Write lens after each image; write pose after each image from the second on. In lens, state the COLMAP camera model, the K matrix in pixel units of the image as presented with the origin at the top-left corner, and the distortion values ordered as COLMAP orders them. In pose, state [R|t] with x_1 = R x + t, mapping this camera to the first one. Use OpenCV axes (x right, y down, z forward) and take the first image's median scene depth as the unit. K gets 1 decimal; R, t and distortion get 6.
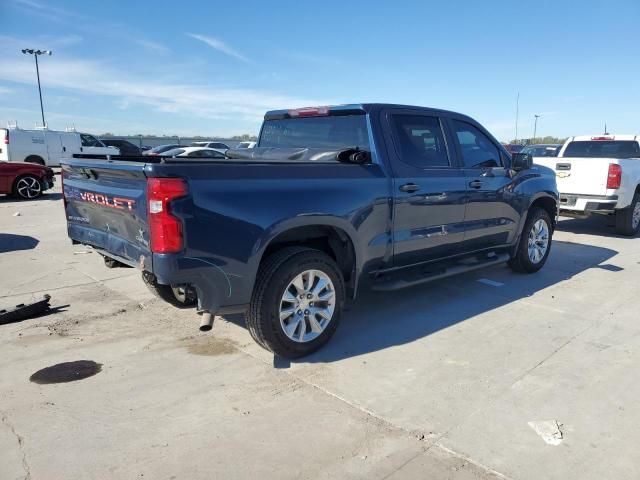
lens RADIAL K [[505.3, 0, 323.2], [0, 505.3, 238.9], [0, 0, 1]] dist [0.039452, -0.001936]
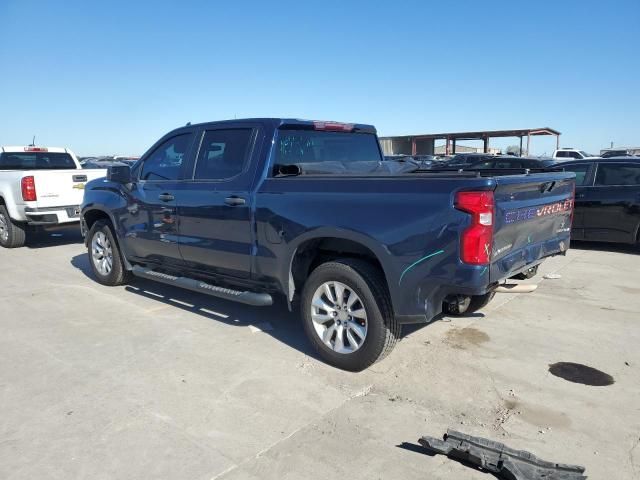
lens RADIAL K [[505.3, 0, 324.8], [0, 505.3, 241.6], [0, 0, 1]] dist [0.039452, -0.001936]
pose [[-0.116297, -0.163077, 0.979735, -1.230989], [0.176051, 0.967424, 0.181926, -0.249904], [-0.977487, 0.193641, -0.083799, 1.334330]]
